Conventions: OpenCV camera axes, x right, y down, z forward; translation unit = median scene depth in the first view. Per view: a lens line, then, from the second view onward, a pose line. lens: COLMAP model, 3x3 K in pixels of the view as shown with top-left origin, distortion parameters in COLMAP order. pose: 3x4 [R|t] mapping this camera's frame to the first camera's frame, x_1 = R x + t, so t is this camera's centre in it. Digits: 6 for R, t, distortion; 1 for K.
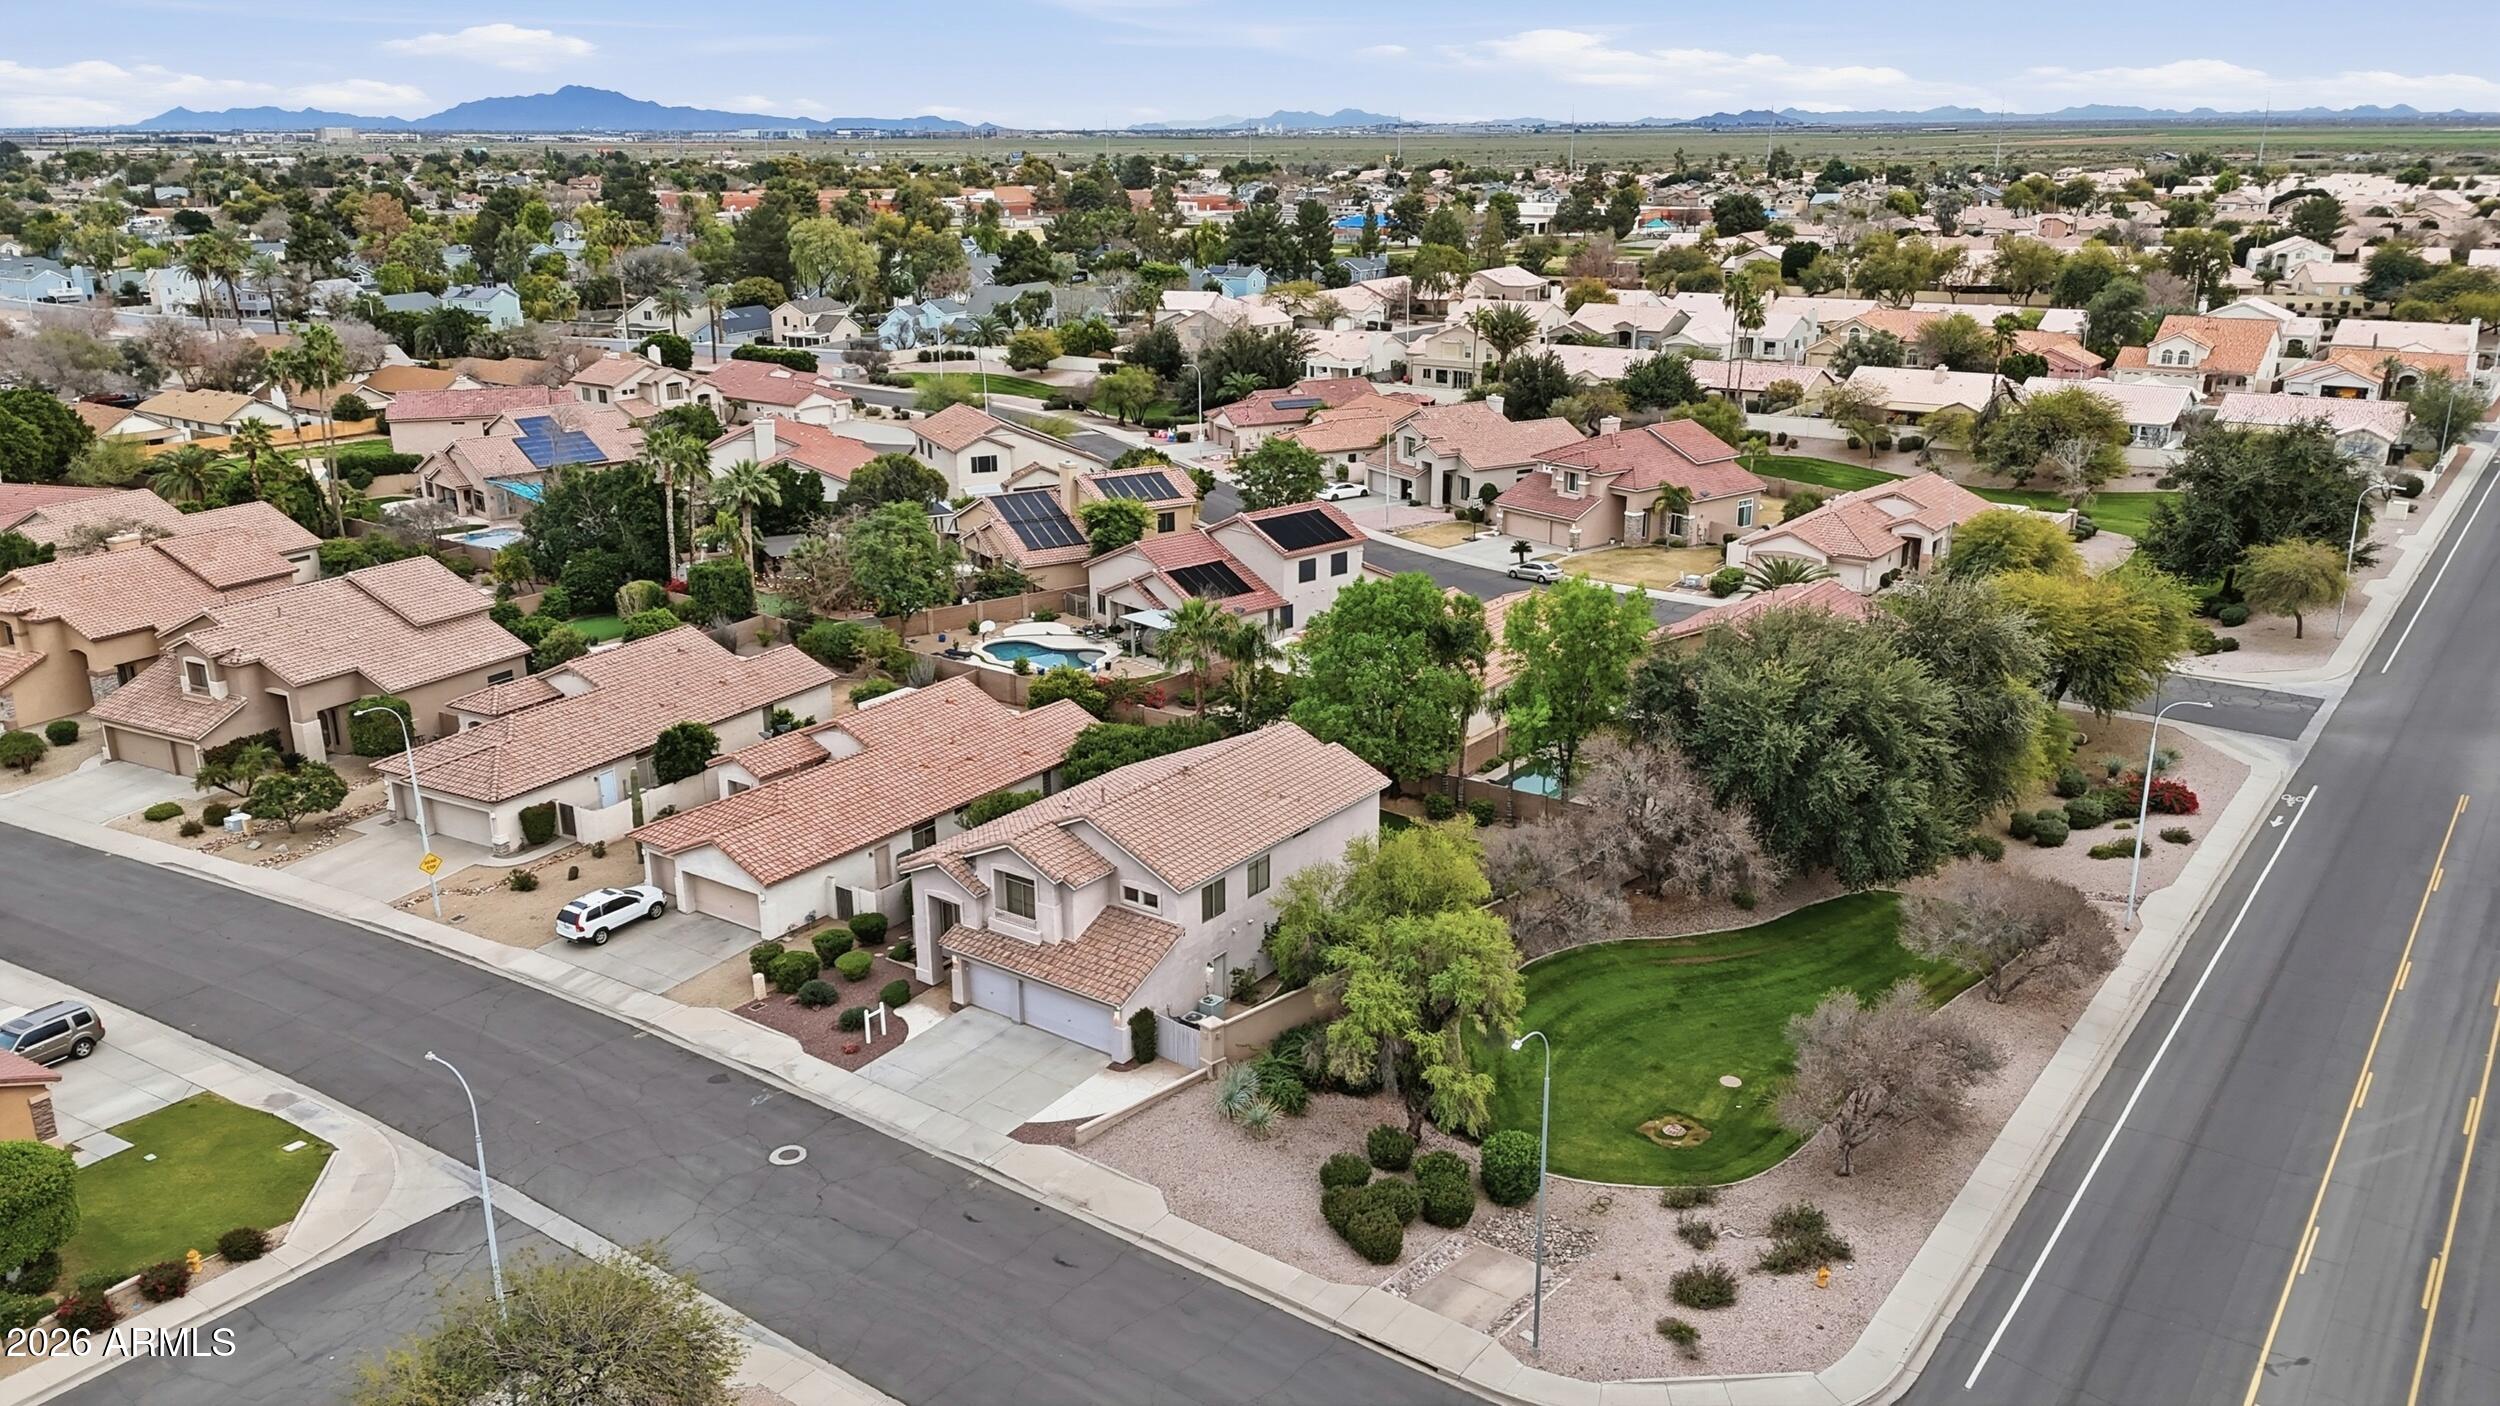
lens RADIAL K [[1847.0, 0, 1250.0], [0, 1847.0, 703.0], [0, 0, 1]] dist [0.067501, -0.067944]
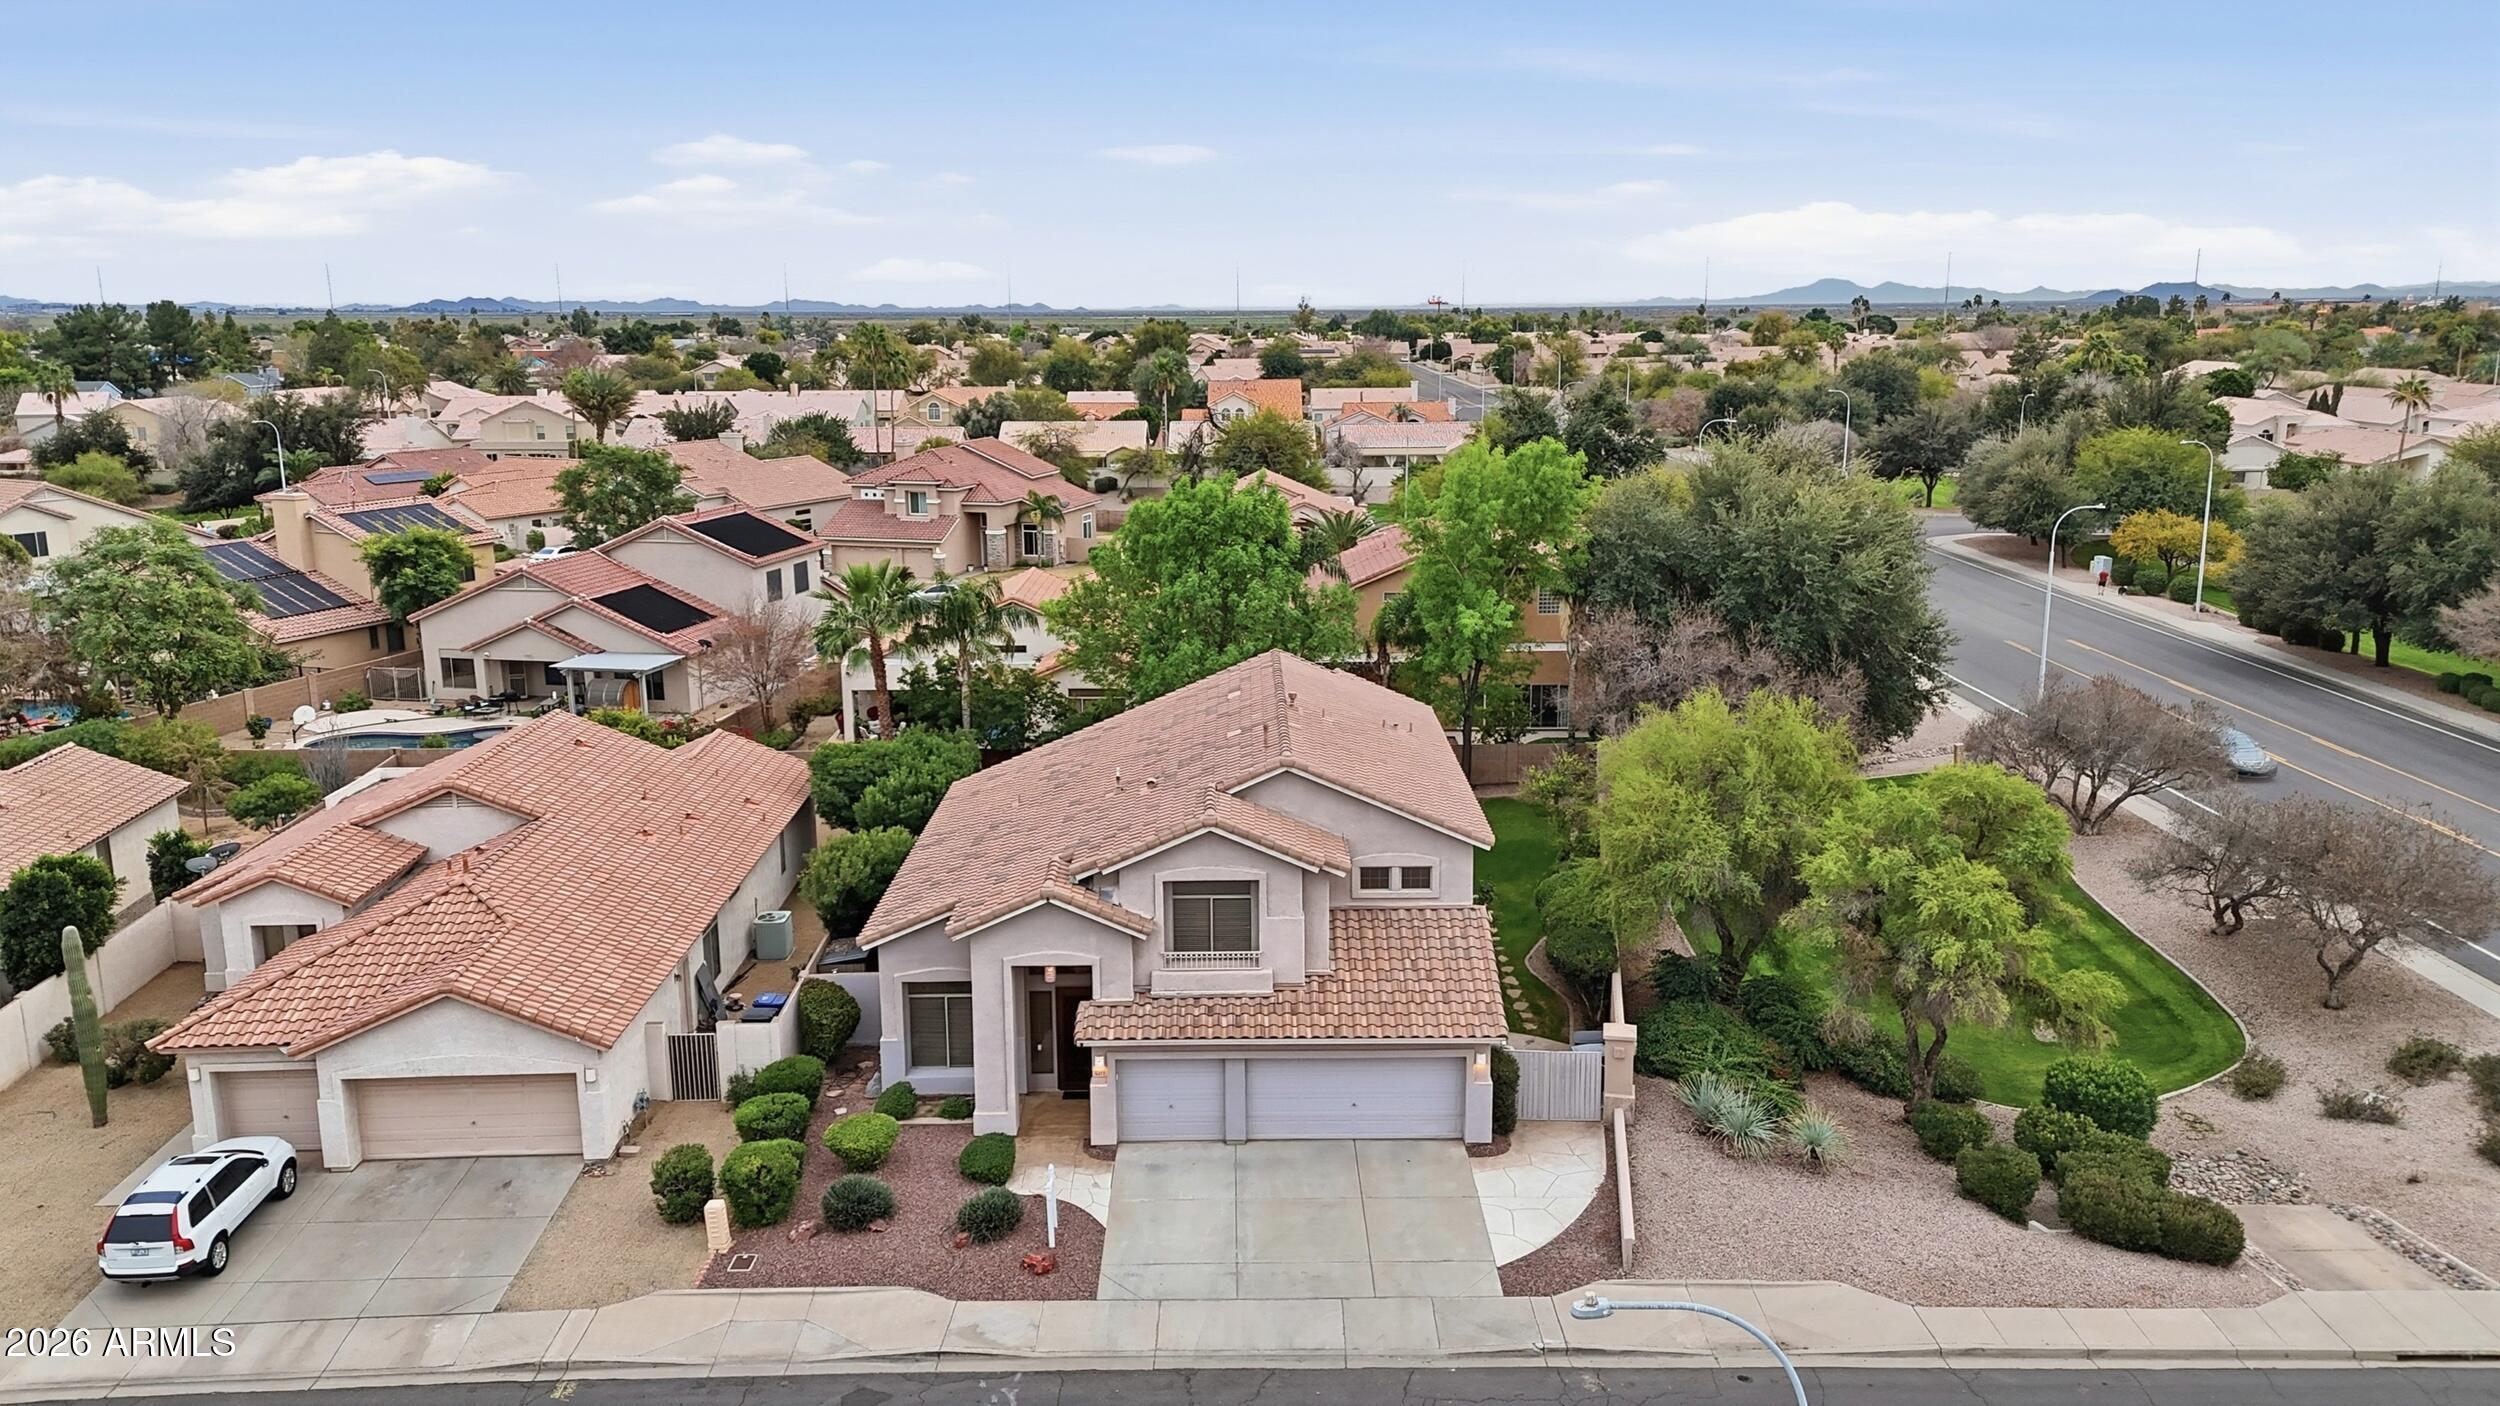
lens RADIAL K [[1847.0, 0, 1250.0], [0, 1847.0, 703.0], [0, 0, 1]] dist [0.067501, -0.067944]
pose [[0.798320, -0.122127, 0.589720, -0.402913], [0.179008, 0.983085, -0.038738, 0.056751], [-0.575014, 0.136490, 0.806678, 0.472238]]
